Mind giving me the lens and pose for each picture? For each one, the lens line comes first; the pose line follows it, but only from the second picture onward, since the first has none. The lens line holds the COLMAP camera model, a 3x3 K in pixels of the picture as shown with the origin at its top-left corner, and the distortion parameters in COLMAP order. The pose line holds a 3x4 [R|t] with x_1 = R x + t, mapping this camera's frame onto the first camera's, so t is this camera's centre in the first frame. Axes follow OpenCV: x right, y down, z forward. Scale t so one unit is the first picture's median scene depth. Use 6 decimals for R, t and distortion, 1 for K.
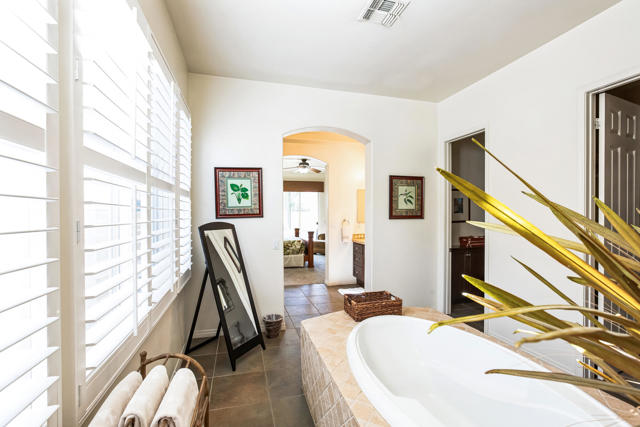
lens RADIAL K [[295.9, 0, 322.3], [0, 295.9, 210.7], [0, 0, 1]] dist [-0.028000, 0.000324]
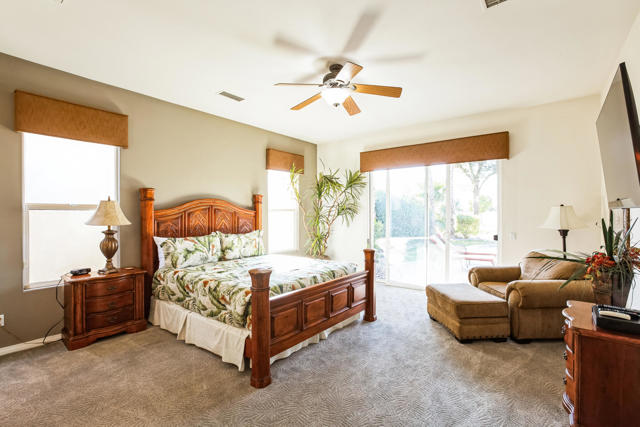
lens RADIAL K [[298.3, 0, 307.4], [0, 298.3, 215.5], [0, 0, 1]] dist [-0.039557, 0.000006]
pose [[0.577015, 0.004520, -0.816721, 0.246878], [0.005091, 0.999945, 0.009131, 0.010510], [0.816717, -0.009427, 0.576961, 0.862246]]
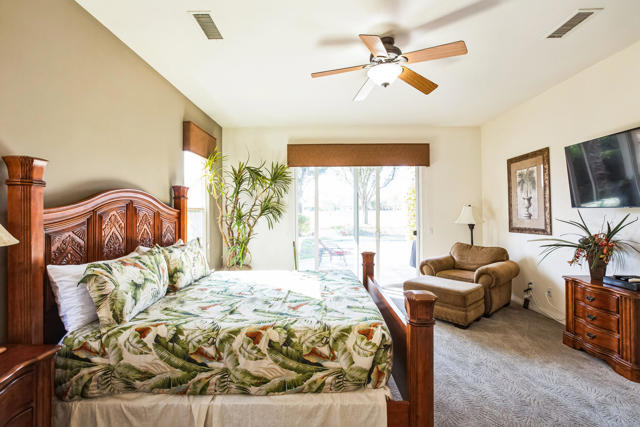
lens RADIAL K [[299.1, 0, 322.6], [0, 299.1, 212.1], [0, 0, 1]] dist [-0.020064, 0.000500]
pose [[0.964707, -0.007109, -0.263231, -0.050645], [0.008233, 0.999961, 0.003167, 0.009242], [0.263199, -0.005223, 0.964728, 0.772915]]
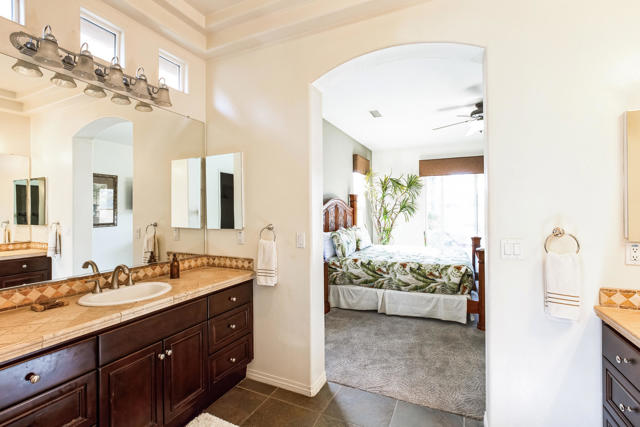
lens RADIAL K [[295.9, 0, 322.3], [0, 295.9, 210.7], [0, 0, 1]] dist [-0.028000, 0.000324]
pose [[0.762614, -0.005727, -0.646829, 0.061761], [0.010675, 0.999936, 0.003732, 0.007530], [0.646766, -0.009751, 0.762626, 0.499766]]
